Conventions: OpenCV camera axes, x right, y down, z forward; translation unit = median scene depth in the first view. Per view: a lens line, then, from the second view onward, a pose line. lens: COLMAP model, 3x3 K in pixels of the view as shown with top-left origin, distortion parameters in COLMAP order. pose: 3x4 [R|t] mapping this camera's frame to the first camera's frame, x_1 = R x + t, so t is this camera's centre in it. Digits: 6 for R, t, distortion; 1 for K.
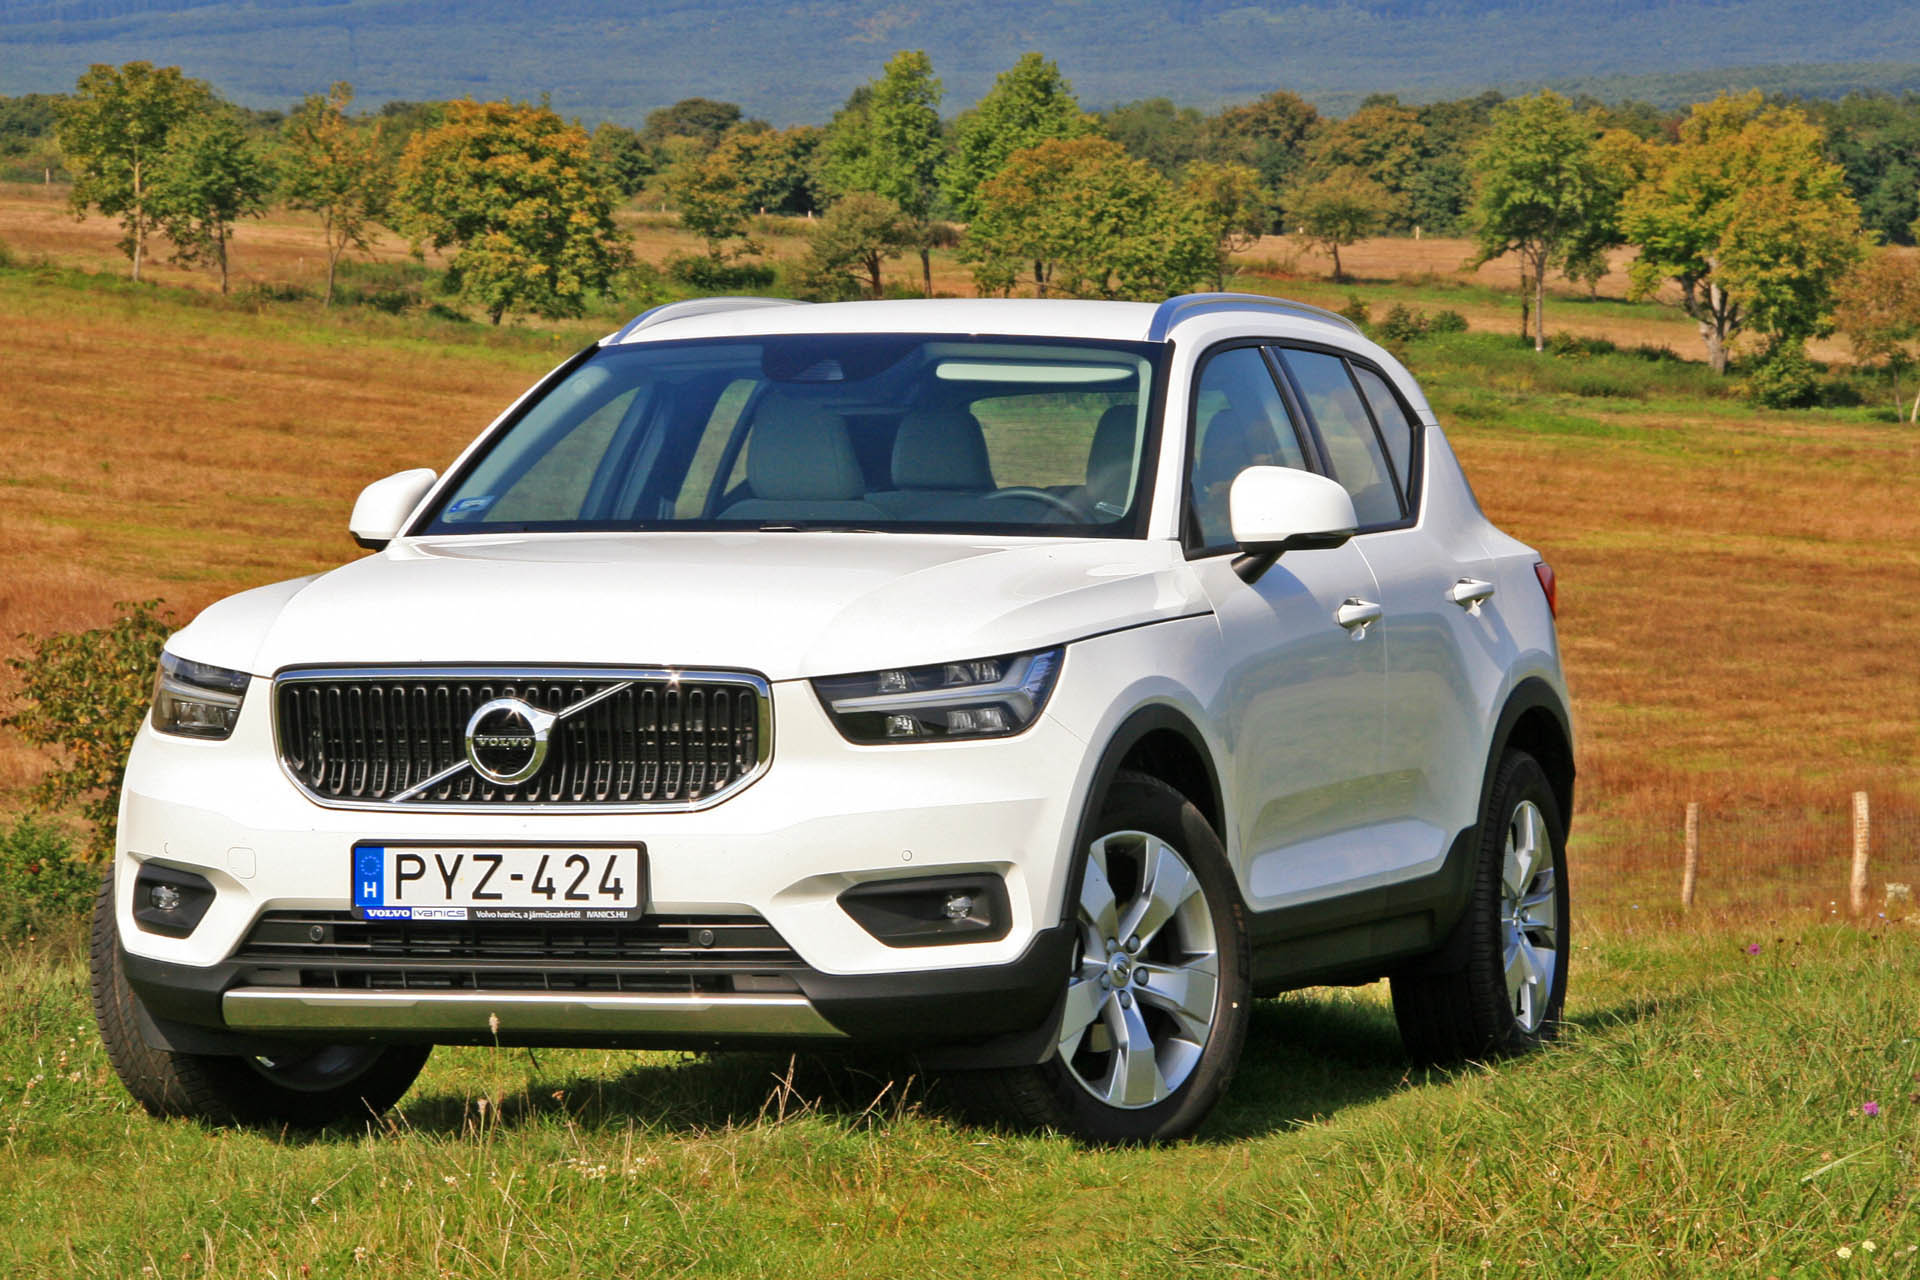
lens RADIAL K [[7695.3, 0, 960.0], [0, 7695.3, 640.0], [0, 0, 1]] dist [0.722073, -1.126874]
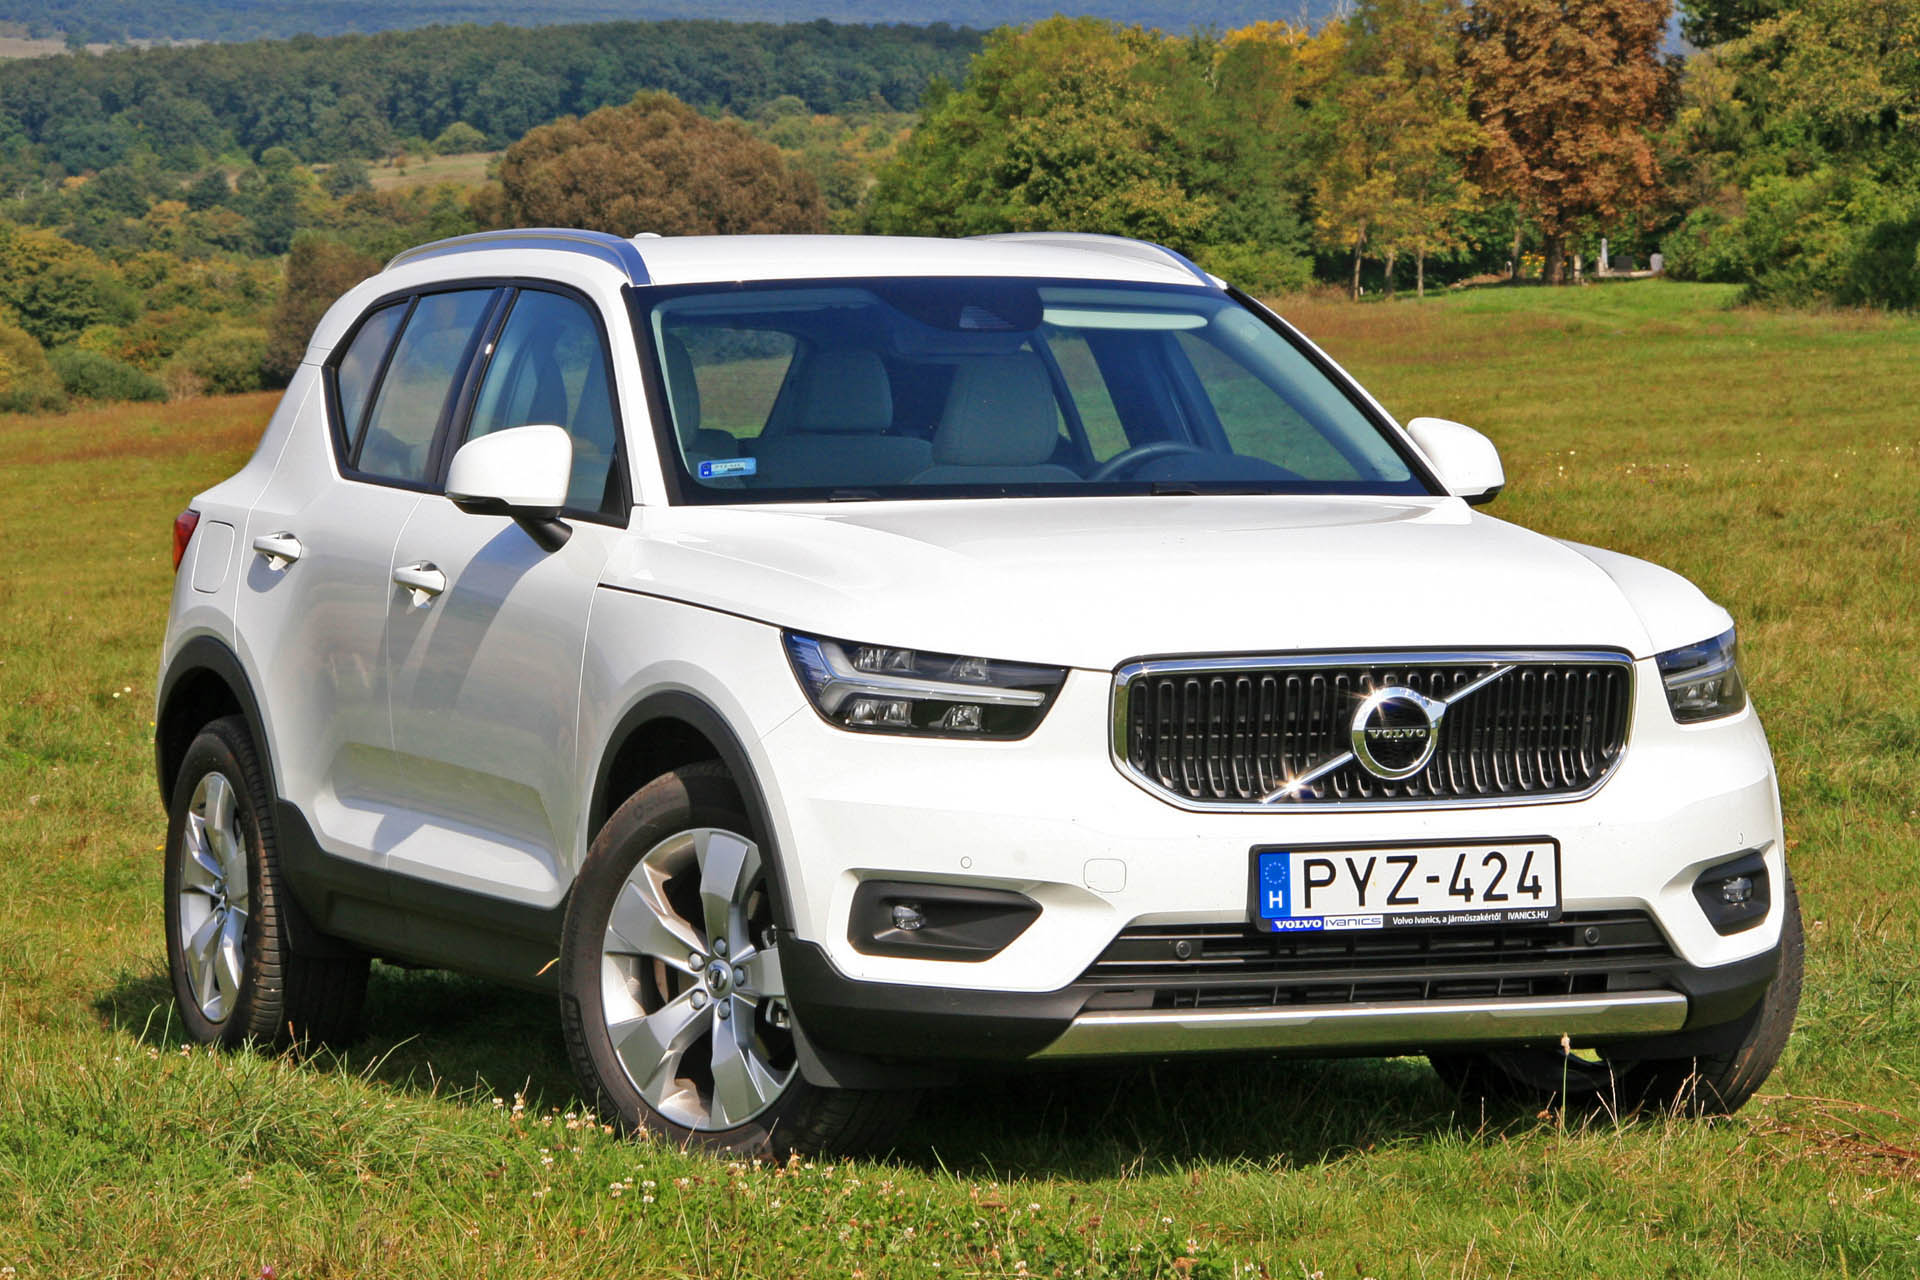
lens RADIAL K [[7695.3, 0, 960.0], [0, 7695.3, 640.0], [0, 0, 1]] dist [0.722073, -1.126874]
pose [[0.770528, -0.027289, 0.636822, -0.688413], [0.013908, 0.999565, 0.026005, -0.022761], [-0.637255, -0.011181, 0.770572, 0.321915]]
